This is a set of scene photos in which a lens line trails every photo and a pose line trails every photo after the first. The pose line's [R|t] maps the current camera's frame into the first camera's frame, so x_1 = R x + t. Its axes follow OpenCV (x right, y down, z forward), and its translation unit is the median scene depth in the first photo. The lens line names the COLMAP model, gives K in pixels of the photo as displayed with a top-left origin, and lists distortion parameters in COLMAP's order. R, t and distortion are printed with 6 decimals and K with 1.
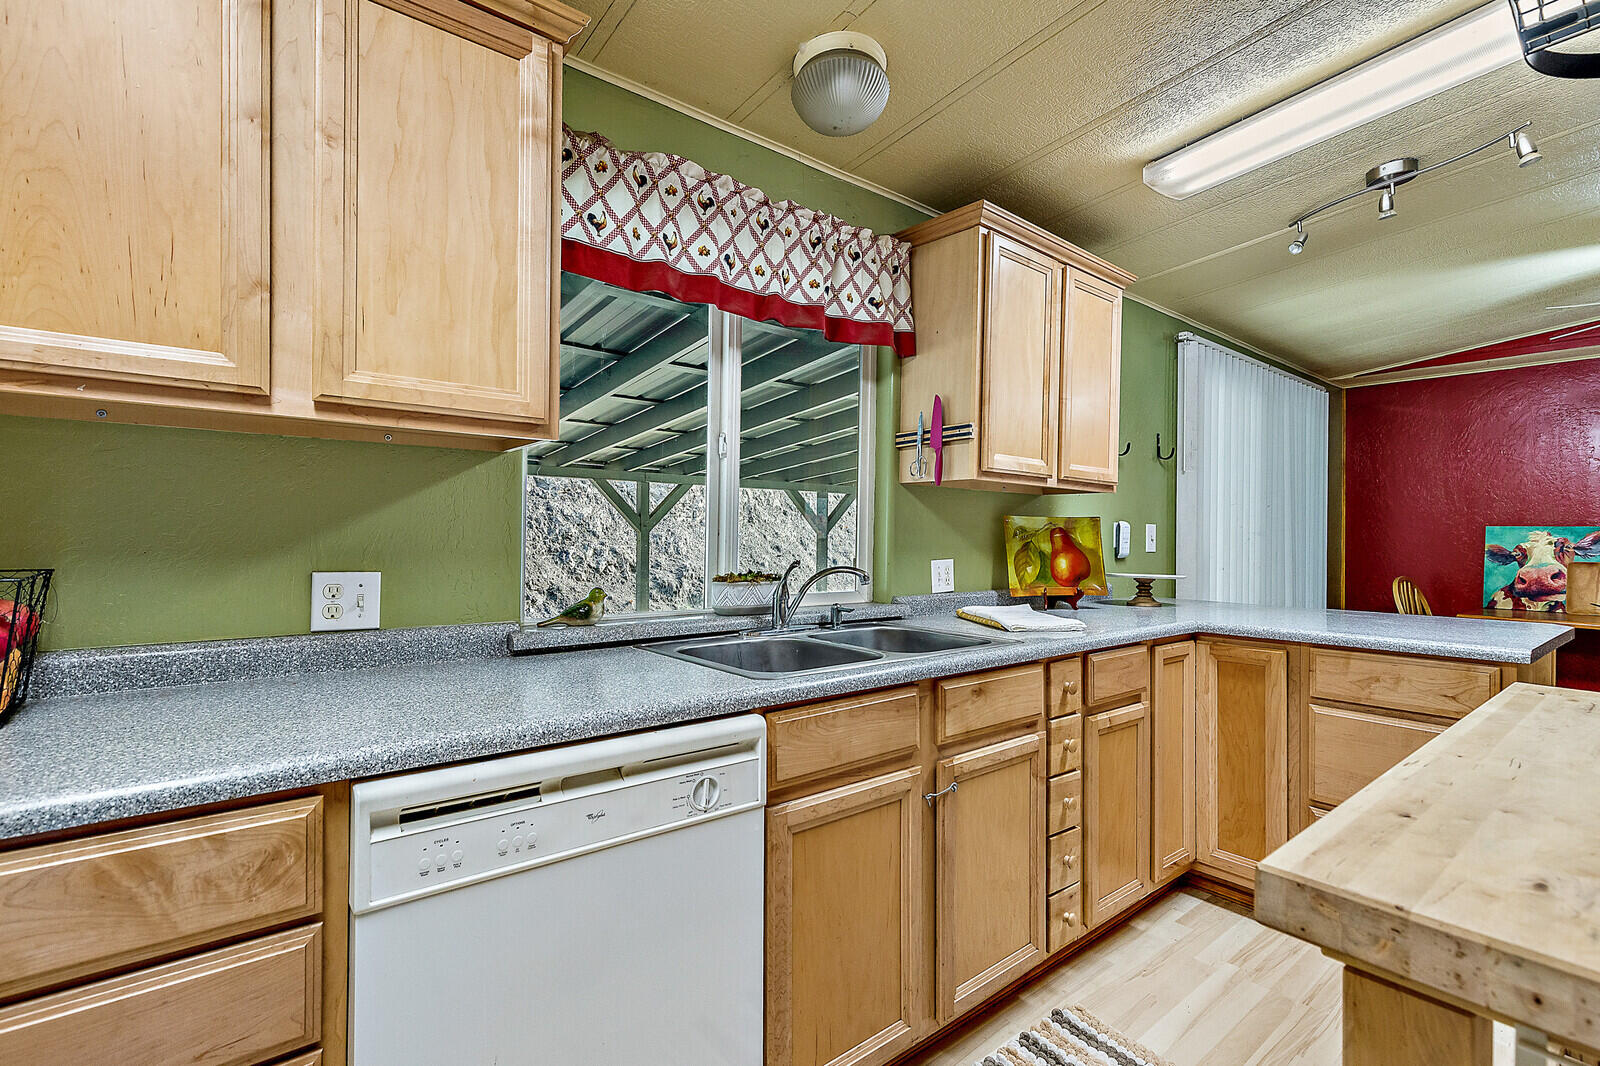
lens RADIAL K [[740.1, 0, 796.6], [0, 740.1, 536.0], [0, 0, 1]] dist [0.006960, 0.000062]
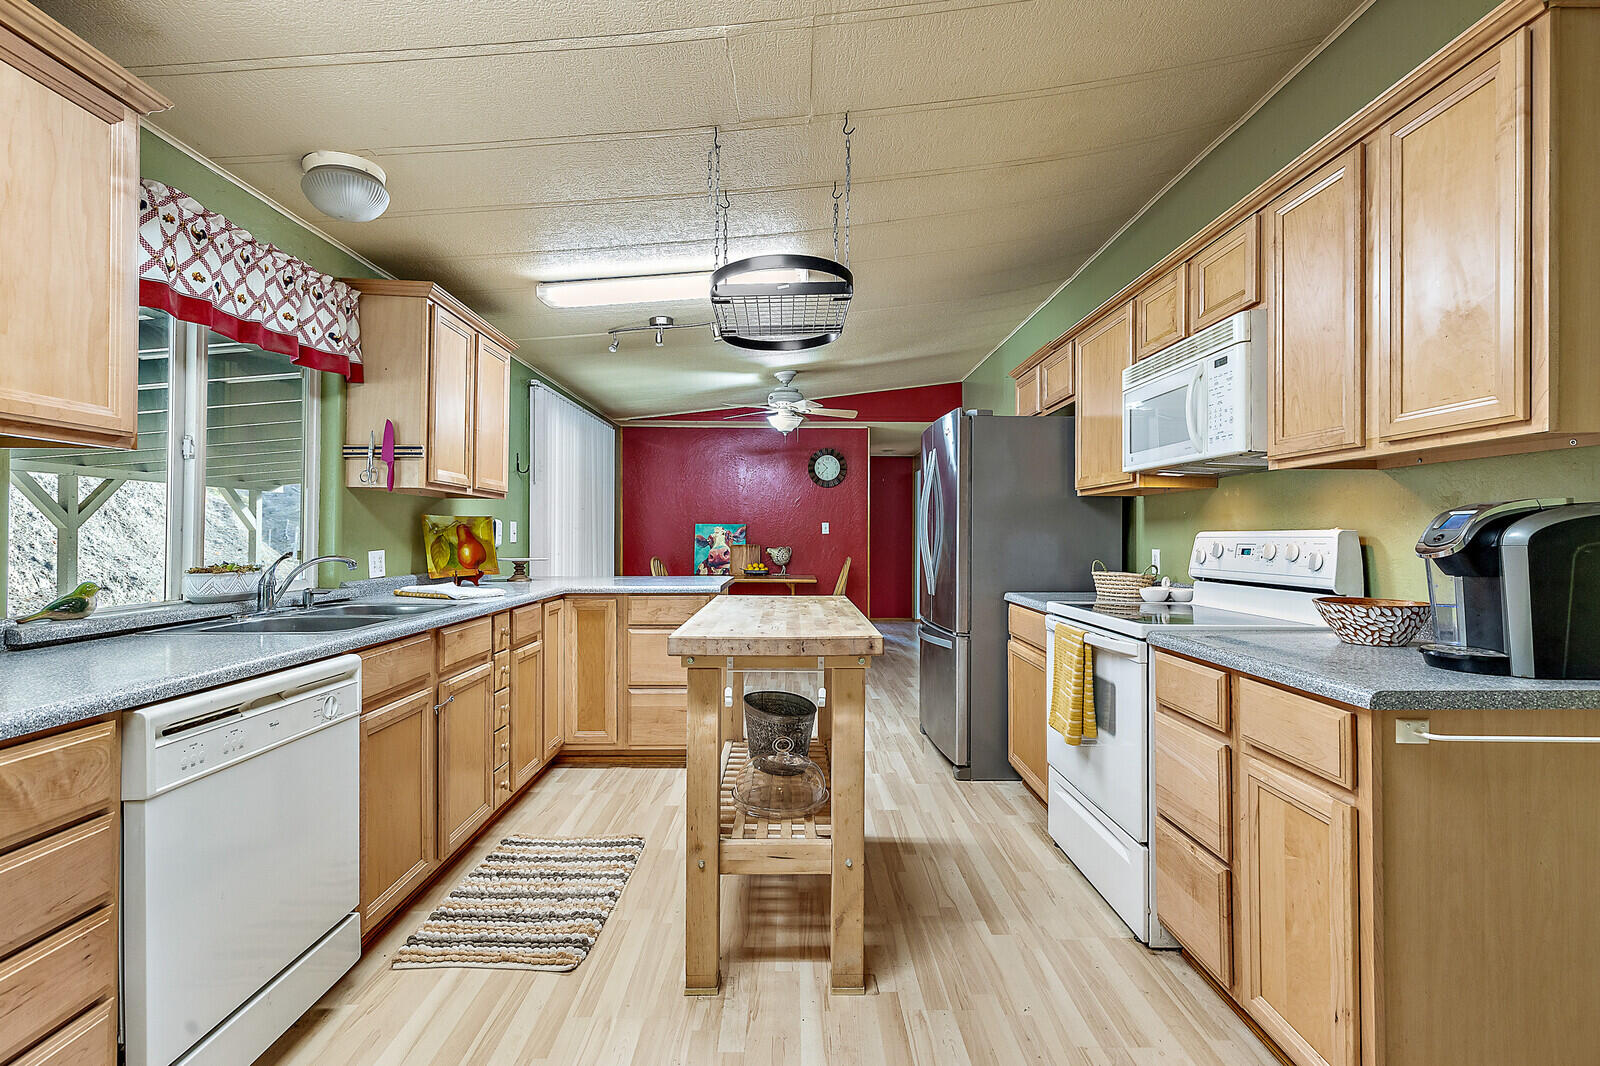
lens RADIAL K [[740.1, 0, 796.6], [0, 740.1, 536.0], [0, 0, 1]] dist [0.006960, 0.000062]
pose [[0.626125, -0.008573, 0.779676, -0.374570], [0.002323, 0.999956, 0.009130, -0.001487], [-0.779719, -0.003905, 0.626117, -0.349456]]
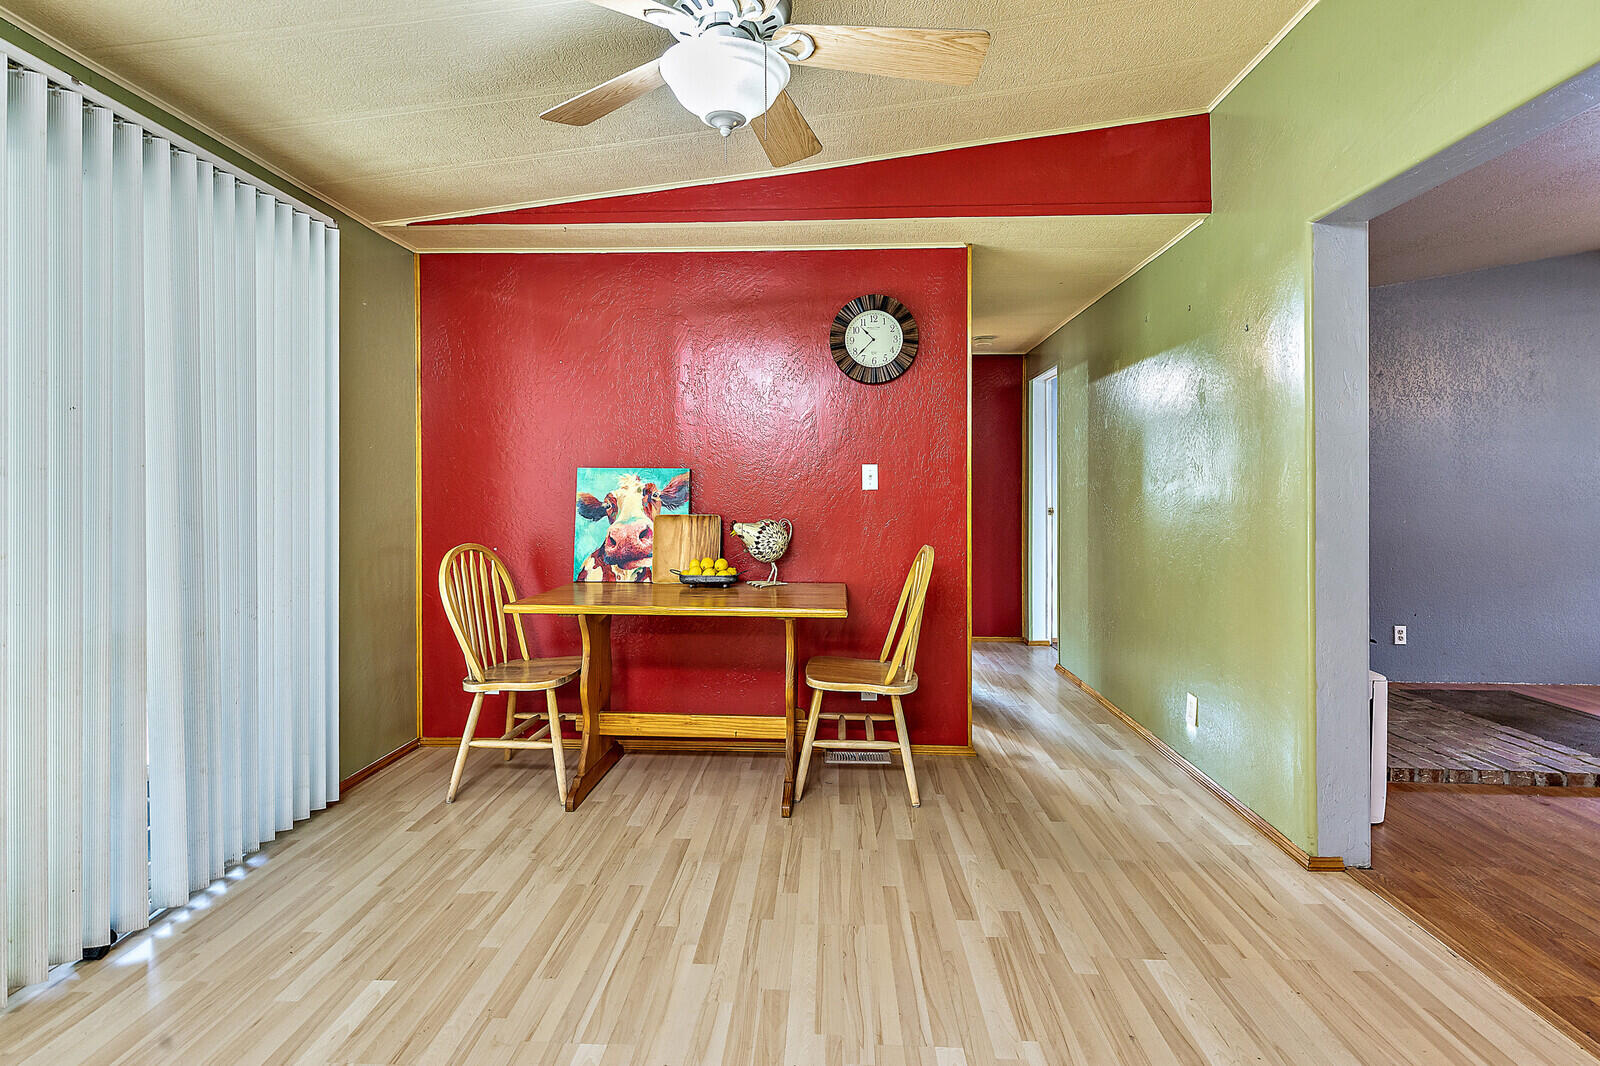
lens RADIAL K [[743.4, 0, 797.3], [0, 743.4, 474.4], [0, 0, 1]] dist [0.005076, 0.000499]
pose [[0.667548, 0.007147, 0.744532, 1.083169], [0.004400, 0.999899, -0.013544, 0.008889], [-0.744554, 0.012317, 0.667449, 0.738730]]
